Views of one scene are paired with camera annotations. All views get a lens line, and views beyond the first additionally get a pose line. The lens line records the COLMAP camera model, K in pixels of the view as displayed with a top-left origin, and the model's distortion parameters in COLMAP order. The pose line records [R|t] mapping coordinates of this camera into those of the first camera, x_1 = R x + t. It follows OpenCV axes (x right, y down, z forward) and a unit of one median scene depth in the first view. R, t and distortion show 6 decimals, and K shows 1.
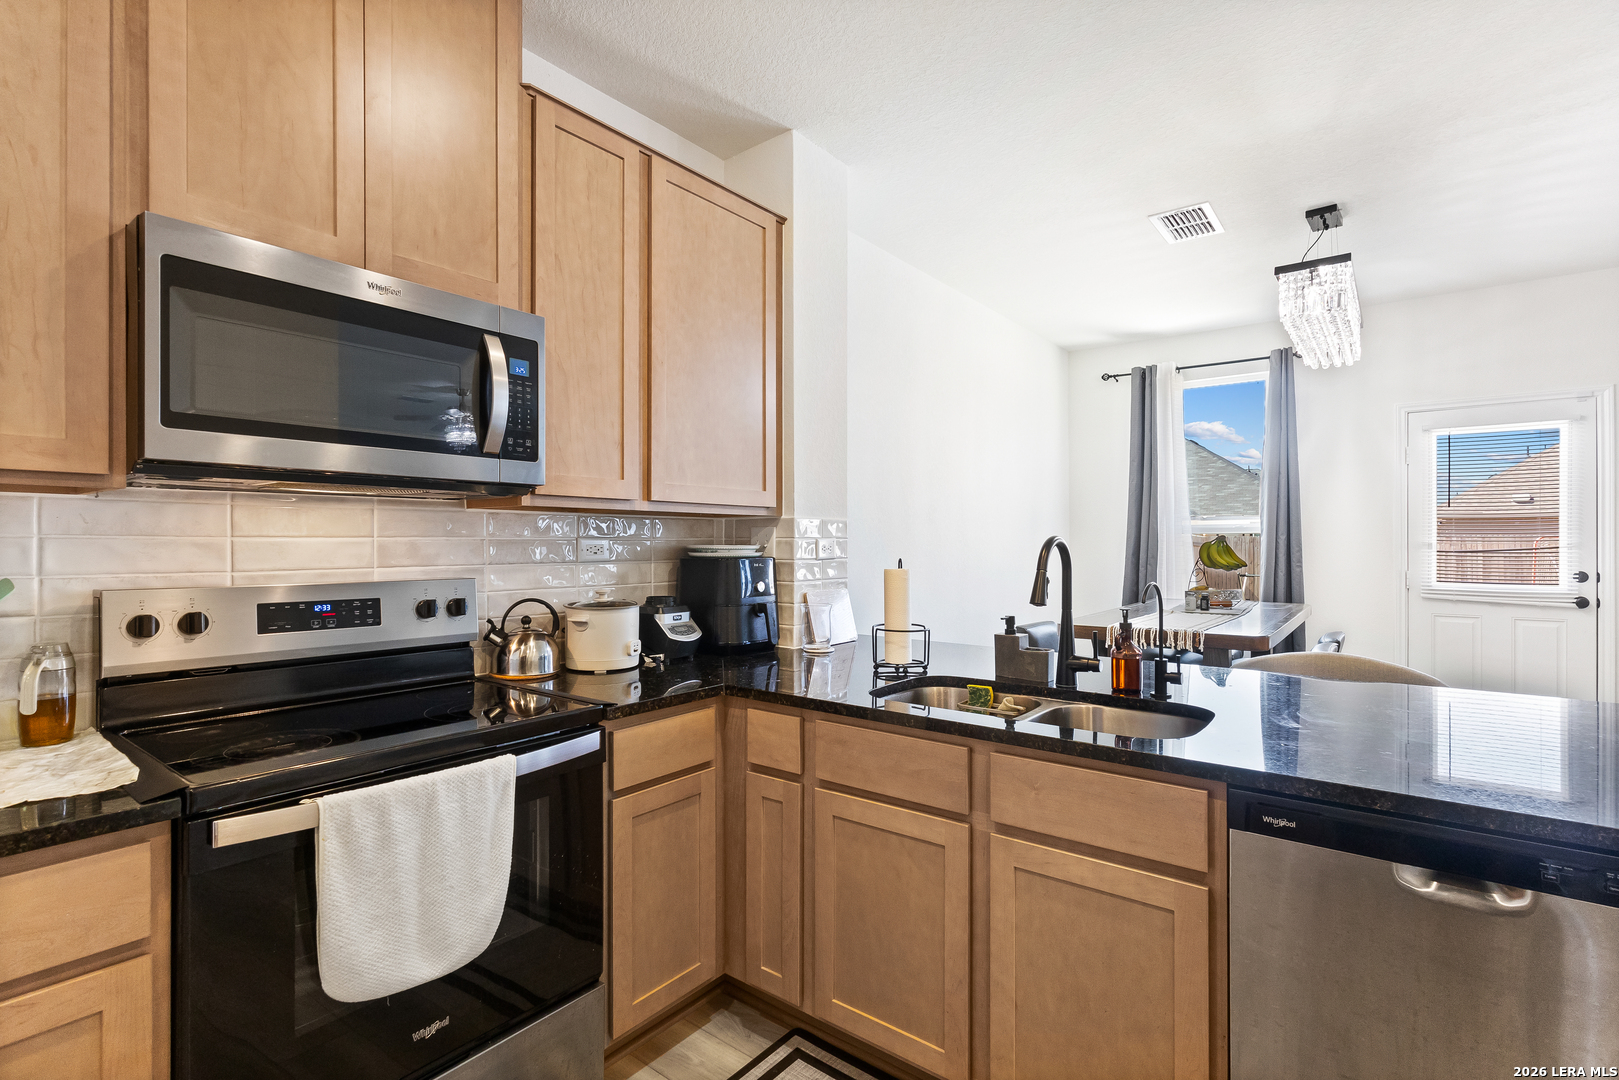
lens RADIAL K [[760.1, 0, 805.5], [0, 760.1, 544.3], [0, 0, 1]] dist [0.000103, 0.001000]
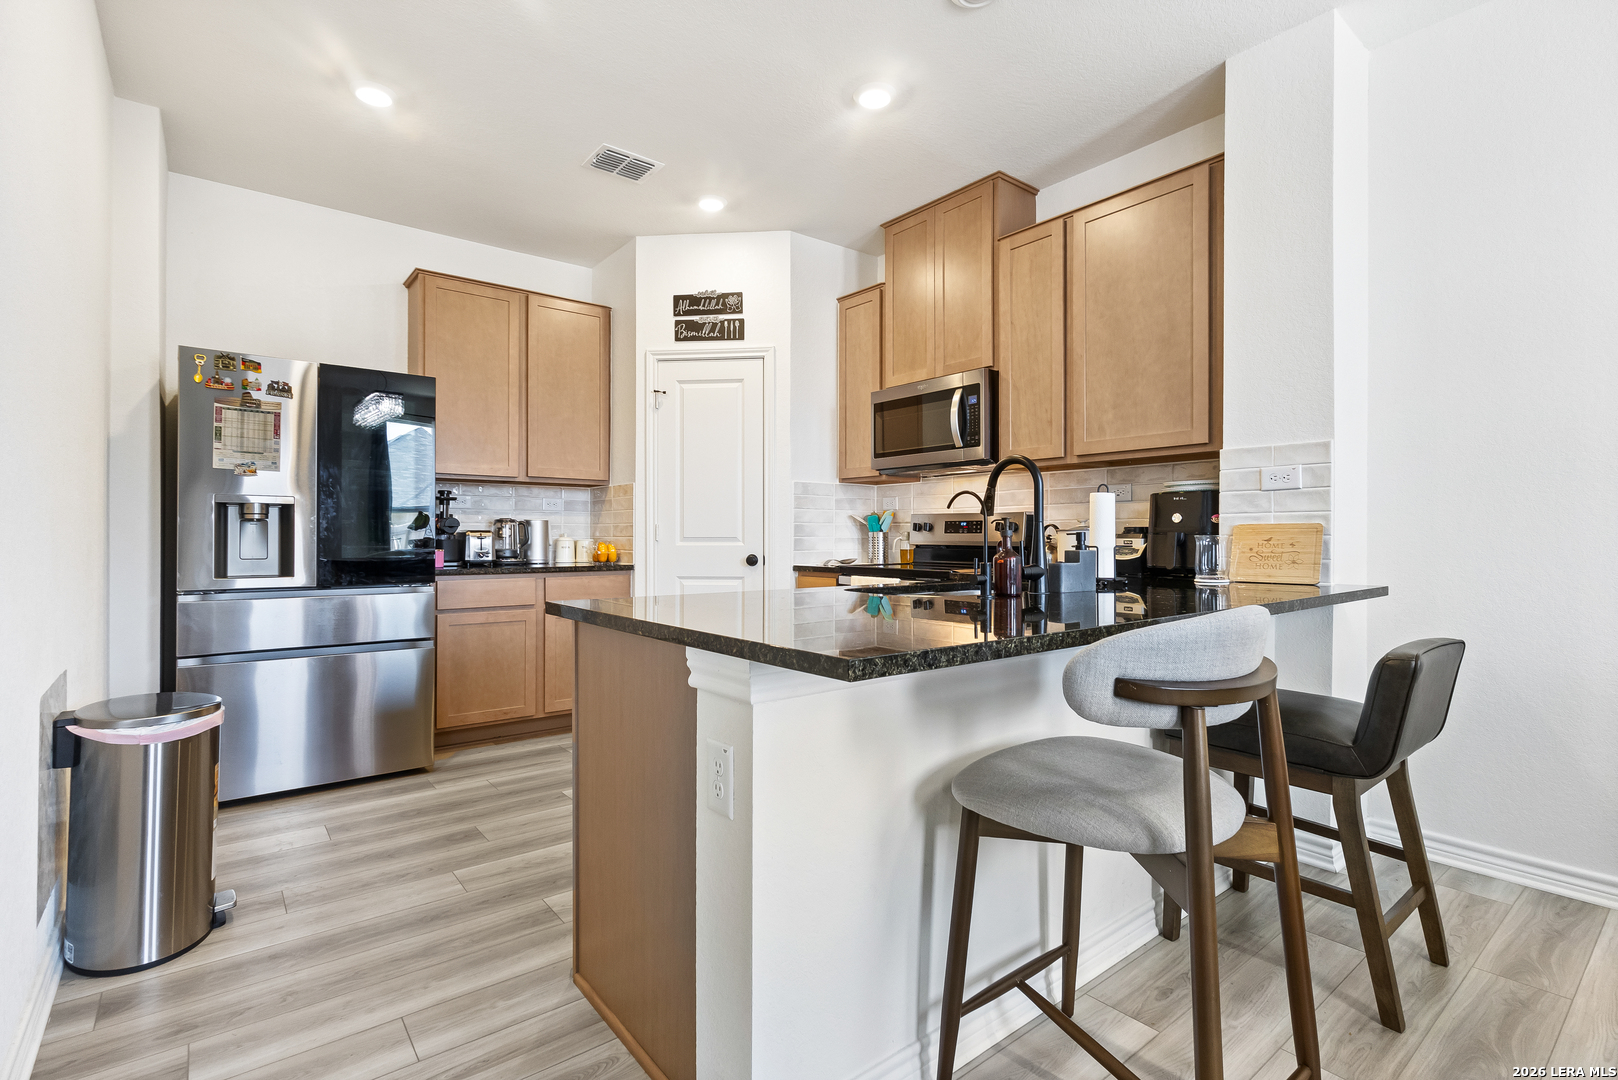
lens RADIAL K [[759.6, 0, 805.0], [0, 759.6, 544.3], [0, 0, 1]] dist [0.000103, 0.001000]
pose [[-0.240639, 0.005308, -0.970600, 1.645510], [-0.004748, 0.999967, 0.006646, 0.129595], [0.970603, 0.006207, -0.240606, 1.074592]]
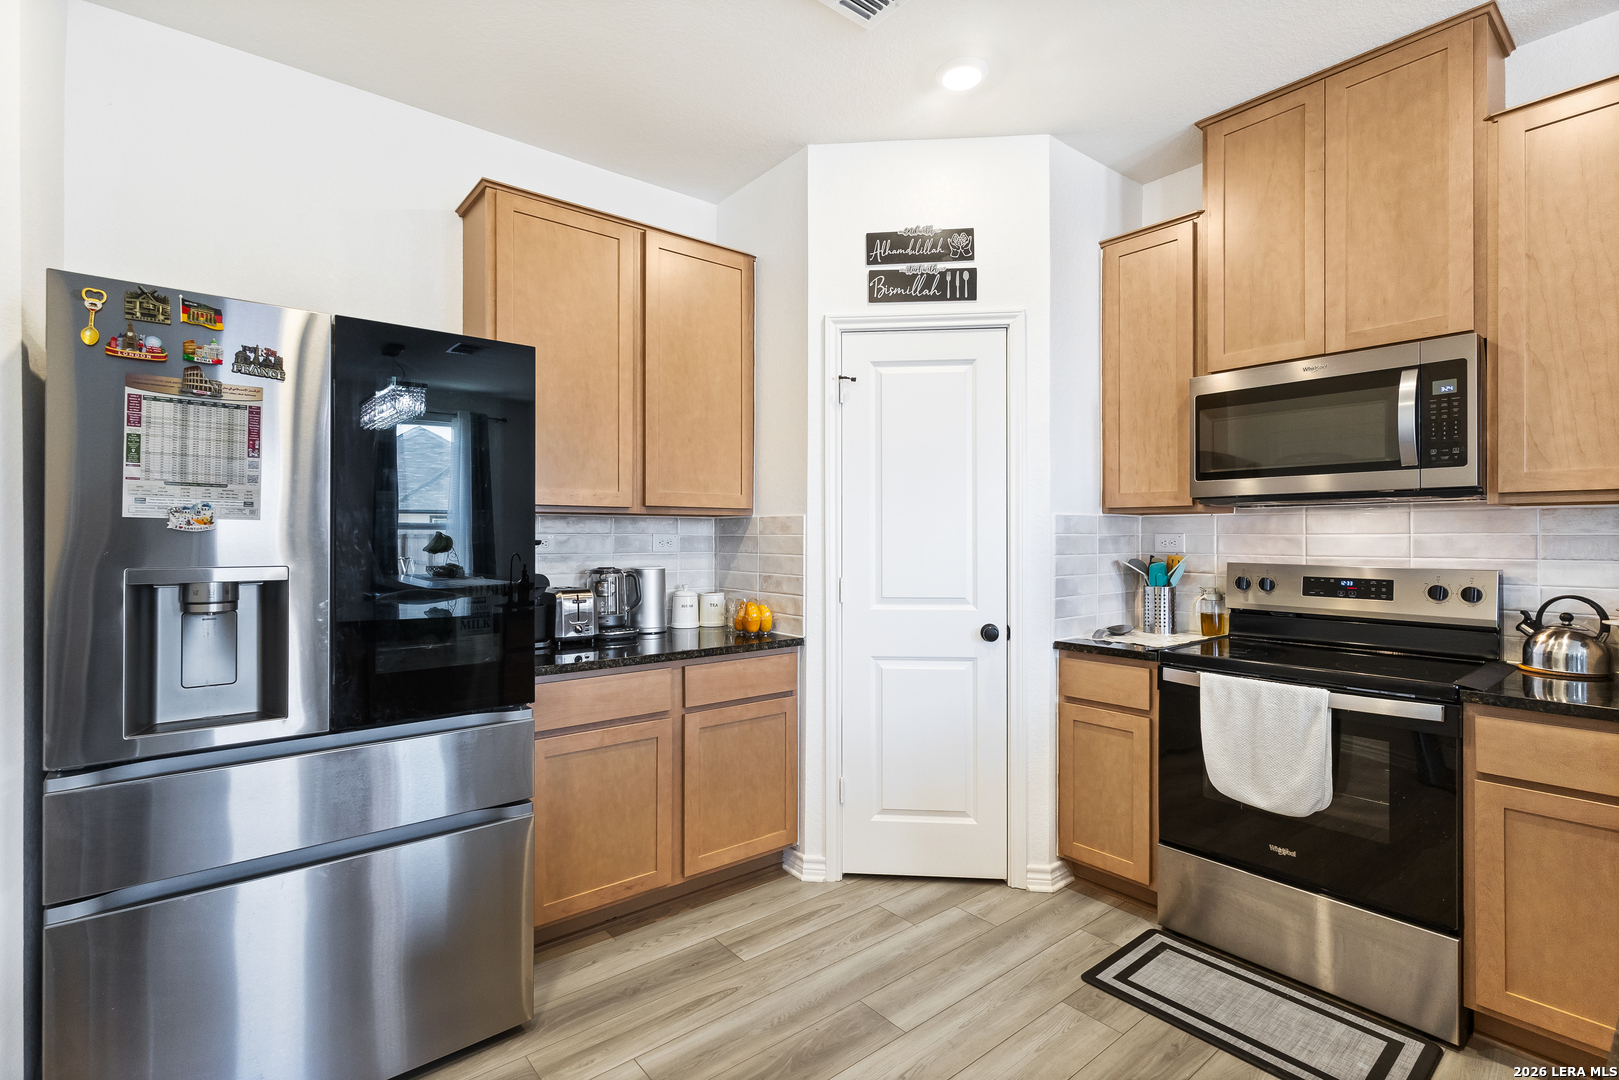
lens RADIAL K [[745.5, 0, 810.5], [0, 745.5, 537.5], [0, 0, 1]] dist [0.001692, 0.001059]
pose [[-0.214772, 0.000862, -0.976664, 0.961211], [-0.001411, 0.999998, 0.001192, -0.003315], [0.976663, 0.001634, -0.214771, 0.307054]]
